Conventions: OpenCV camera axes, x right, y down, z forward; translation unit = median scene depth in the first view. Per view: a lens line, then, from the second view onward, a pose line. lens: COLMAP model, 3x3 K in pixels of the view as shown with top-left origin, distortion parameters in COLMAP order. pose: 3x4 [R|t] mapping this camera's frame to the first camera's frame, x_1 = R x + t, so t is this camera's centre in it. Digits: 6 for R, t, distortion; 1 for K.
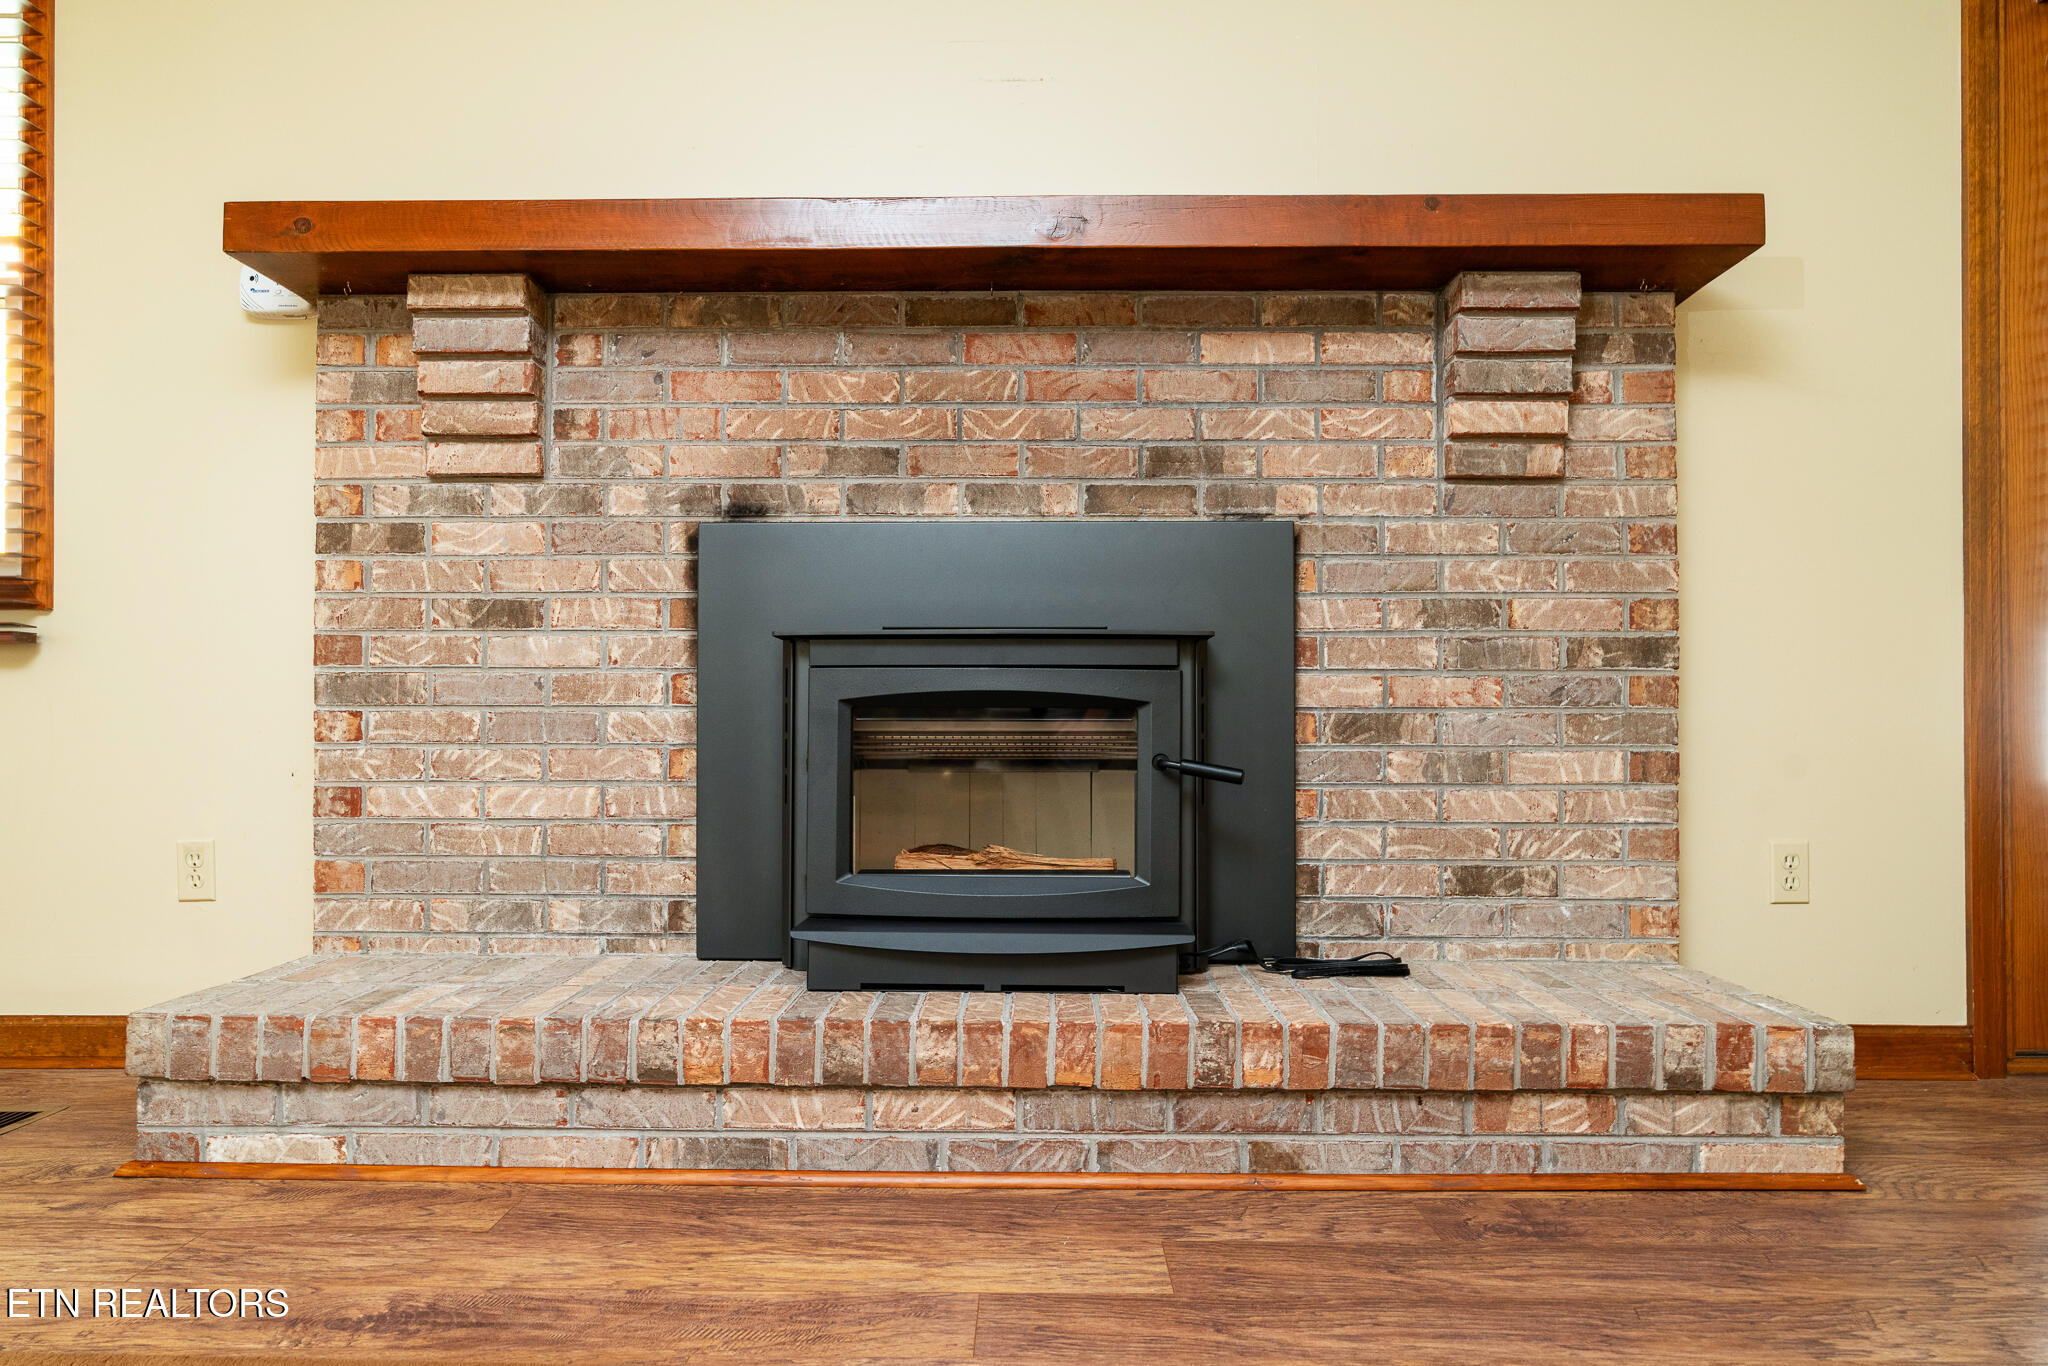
lens RADIAL K [[1174.9, 0, 1023.3], [0, 1174.9, 706.6], [0, 0, 1]] dist [-0.000920, 0.000091]
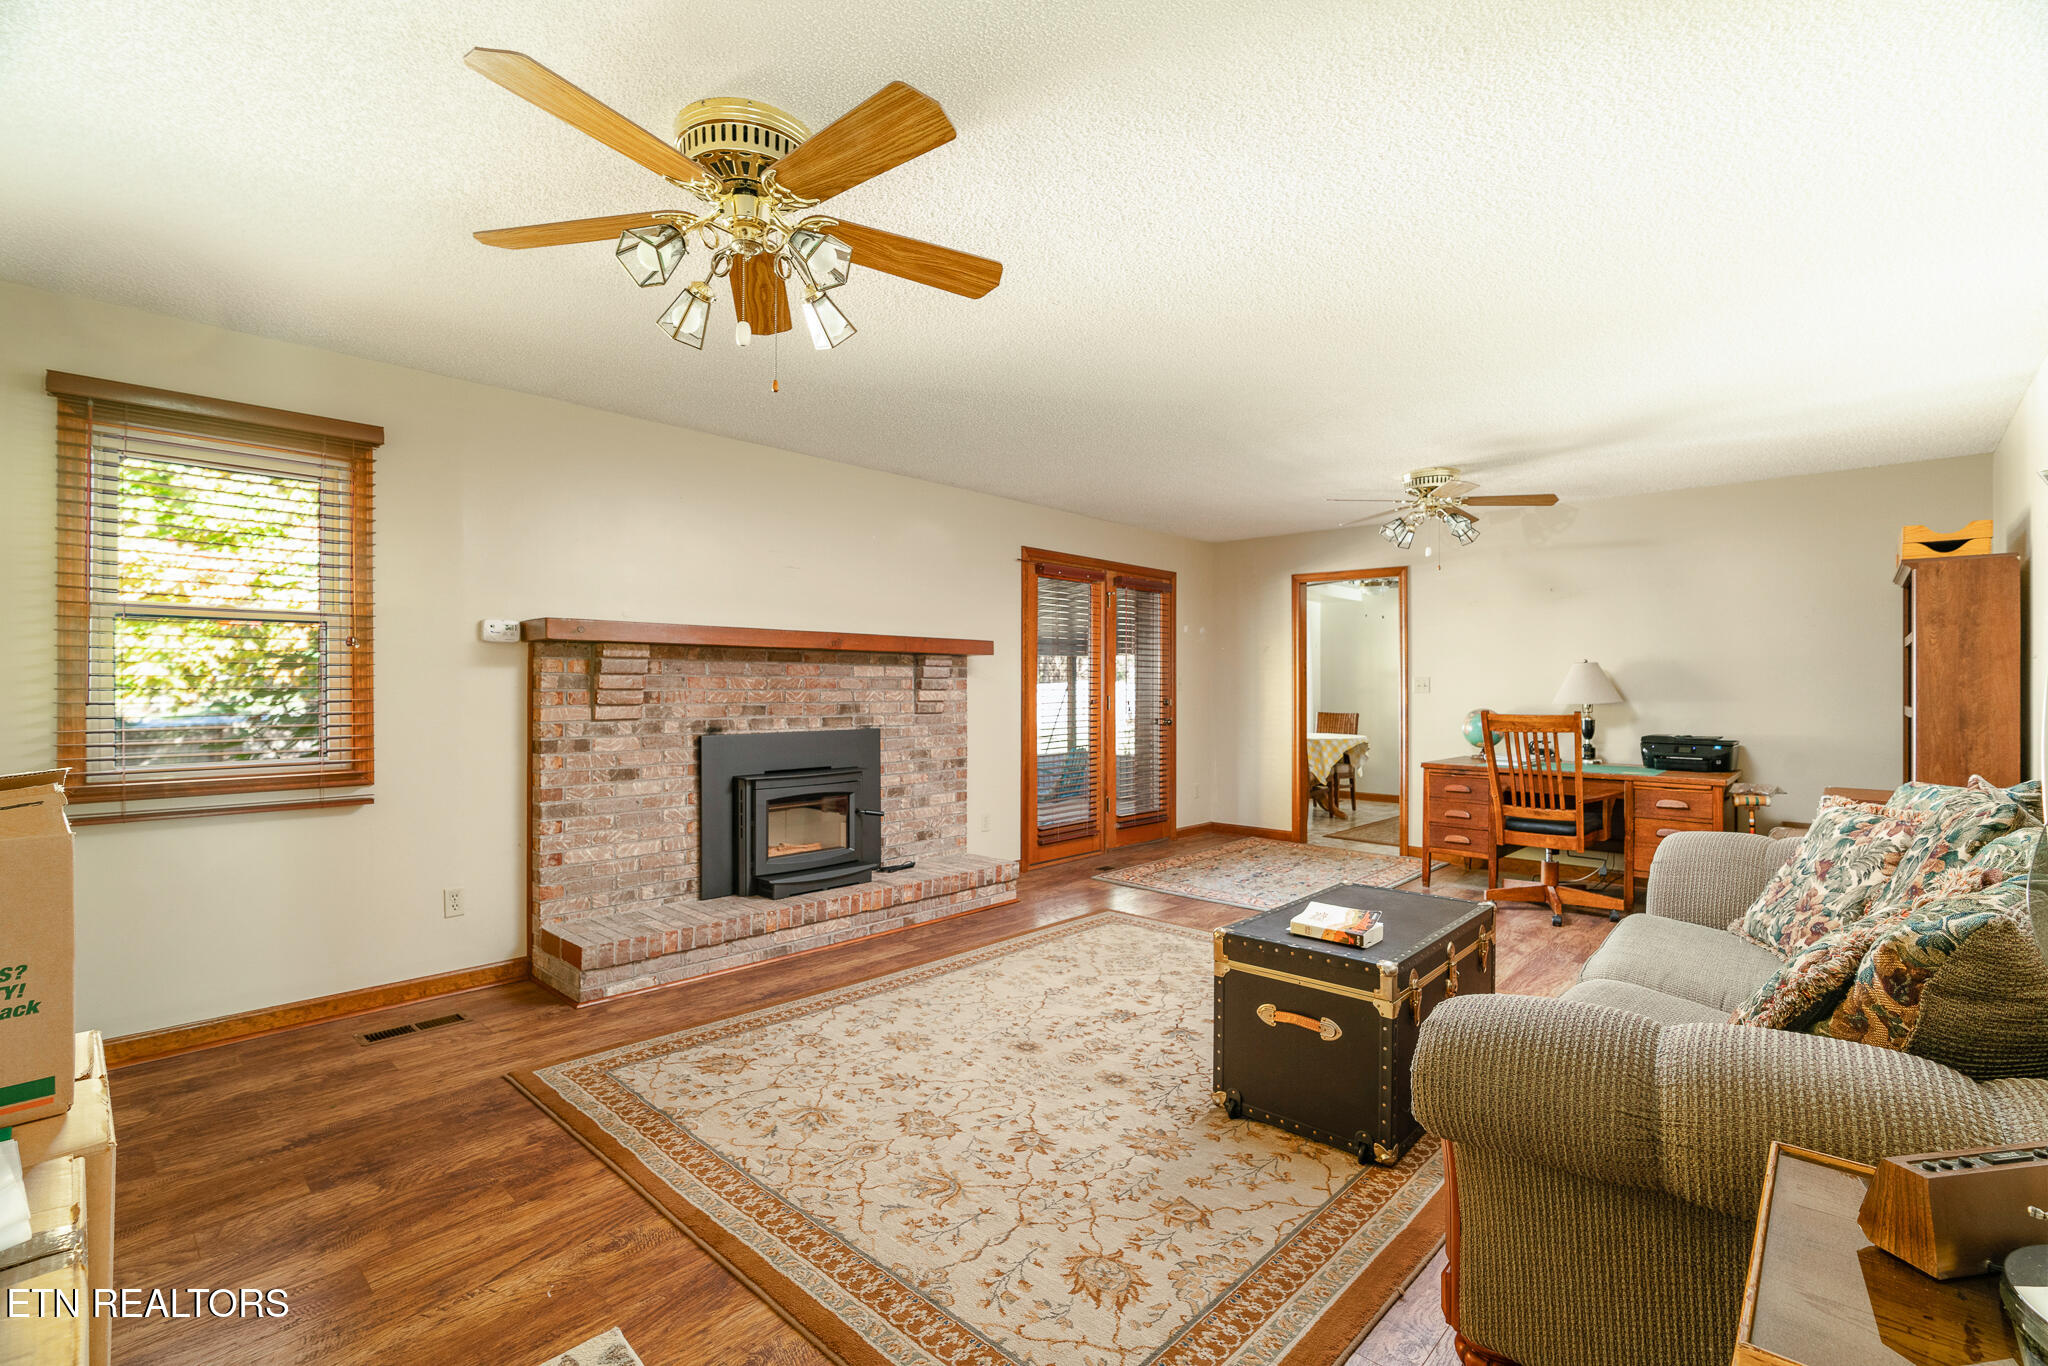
lens RADIAL K [[909.6, 0, 1026.5], [0, 909.6, 692.6], [0, 0, 1]] dist [-0.001844, 0.000043]
pose [[0.670714, -0.001981, 0.741713, -1.291563], [-0.011643, 0.999845, 0.013199, -0.286510], [-0.741624, -0.017489, 0.670587, -0.903708]]
